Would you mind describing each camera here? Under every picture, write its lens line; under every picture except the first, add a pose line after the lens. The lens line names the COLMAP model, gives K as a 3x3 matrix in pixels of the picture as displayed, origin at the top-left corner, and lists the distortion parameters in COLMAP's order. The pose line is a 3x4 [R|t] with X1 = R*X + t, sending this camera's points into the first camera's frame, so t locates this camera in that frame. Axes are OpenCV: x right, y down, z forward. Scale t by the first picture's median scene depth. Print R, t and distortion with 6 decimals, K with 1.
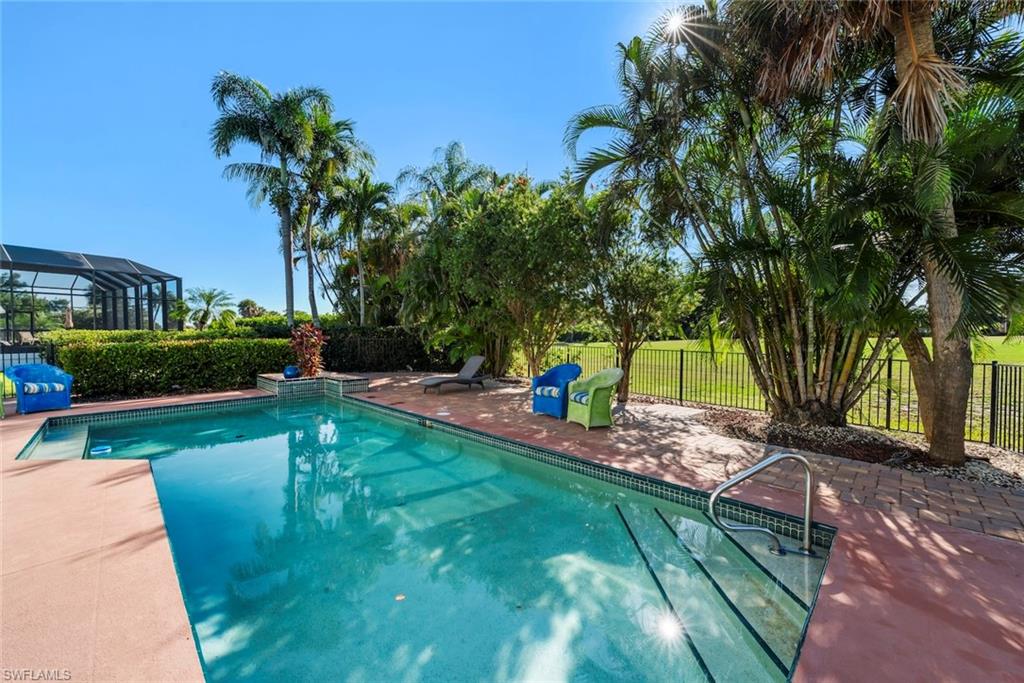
lens RADIAL K [[396.2, 0, 512.0], [0, 396.2, 341.5], [0, 0, 1]] dist [-0.000269, 0.000073]
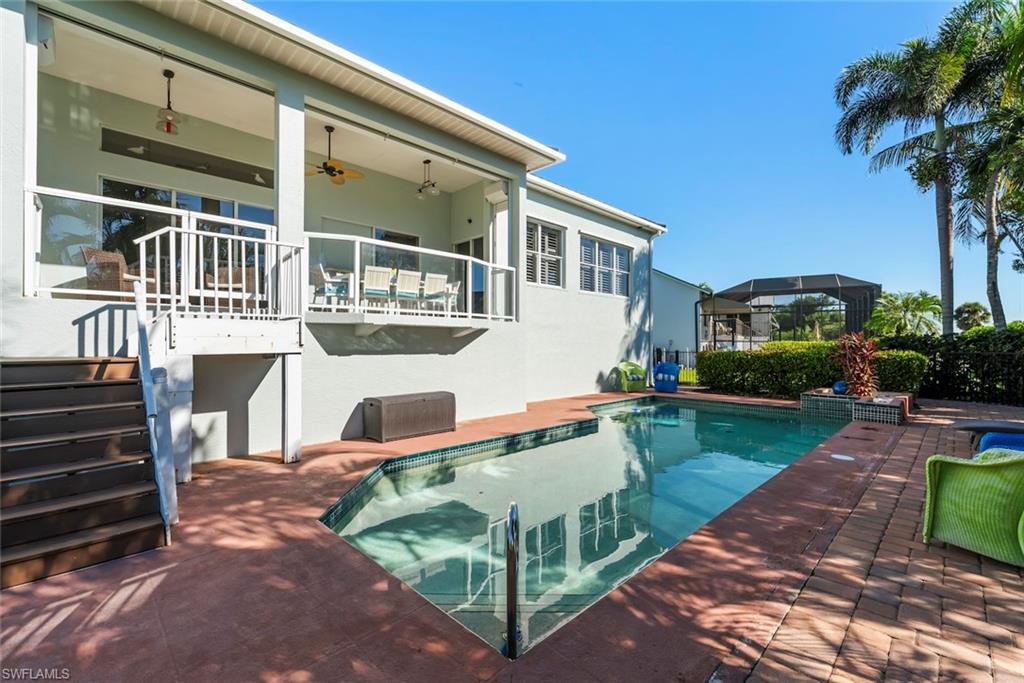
lens RADIAL K [[441.6, 0, 512.0], [0, 441.6, 341.5], [0, 0, 1]] dist [0.000940, 0.000024]
pose [[0.006562, -0.001476, -0.999977, 0.567945], [-0.023721, 0.999717, -0.001632, -0.009069], [0.999697, 0.023731, 0.006525, 0.369661]]
